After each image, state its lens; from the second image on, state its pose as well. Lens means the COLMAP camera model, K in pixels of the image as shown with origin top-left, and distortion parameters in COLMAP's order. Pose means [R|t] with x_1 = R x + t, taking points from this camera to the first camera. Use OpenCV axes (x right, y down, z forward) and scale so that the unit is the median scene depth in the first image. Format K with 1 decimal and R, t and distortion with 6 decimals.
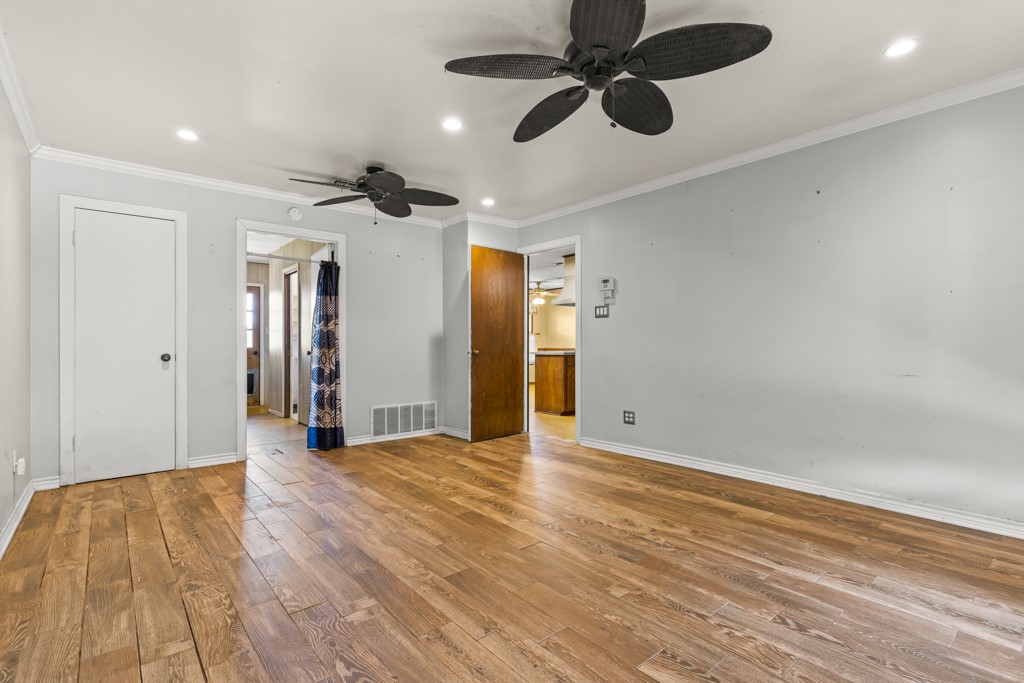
lens RADIAL K [[490.6, 0, 510.7], [0, 490.6, 342.4], [0, 0, 1]] dist [-0.000168, 0.001760]
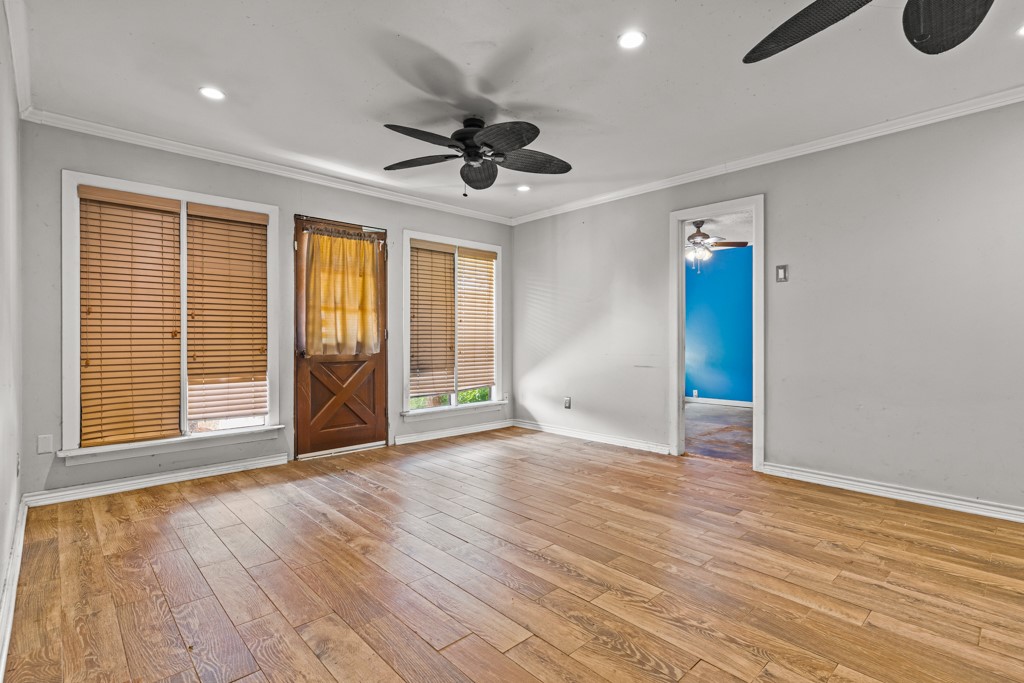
lens RADIAL K [[490.6, 0, 513.4], [0, 490.6, 339.0], [0, 0, 1]] dist [-0.000168, 0.001760]
pose [[-0.998357, 0.003036, -0.057221, 0.114619], [0.002941, 0.999994, 0.001733, 0.001365], [0.057226, 0.001562, -0.998360, 1.947883]]
